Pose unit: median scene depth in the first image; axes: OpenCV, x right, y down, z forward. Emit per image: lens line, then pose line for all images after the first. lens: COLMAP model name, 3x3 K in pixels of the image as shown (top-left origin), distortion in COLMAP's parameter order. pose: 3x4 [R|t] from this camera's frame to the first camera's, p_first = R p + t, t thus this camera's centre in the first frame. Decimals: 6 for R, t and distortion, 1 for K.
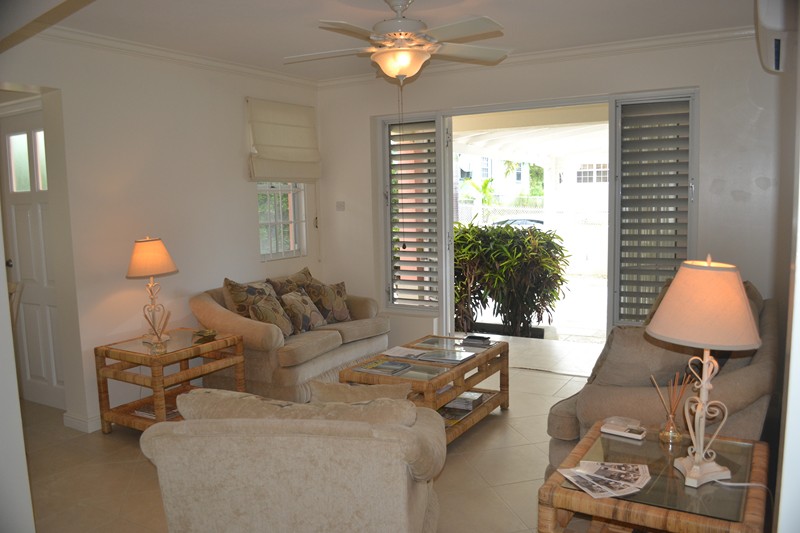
lens RADIAL K [[642.3, 0, 400.0], [0, 642.3, 266.5], [0, 0, 1]] dist [-0.088367, -0.004202]
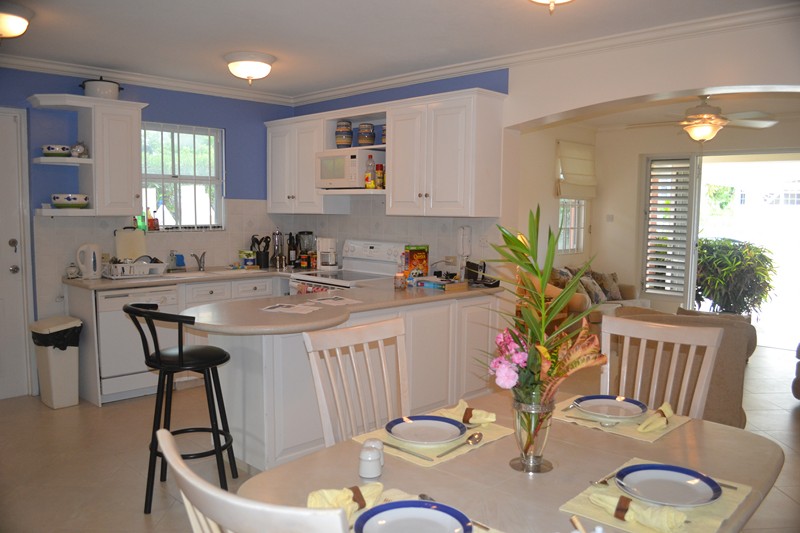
lens RADIAL K [[642.3, 0, 400.0], [0, 642.3, 266.5], [0, 0, 1]] dist [-0.088367, -0.004202]
pose [[0.970109, 0.056600, -0.235975, -0.207475], [-0.060603, 0.998114, -0.009737, 0.050384], [0.234979, 0.023747, 0.971710, -0.428611]]
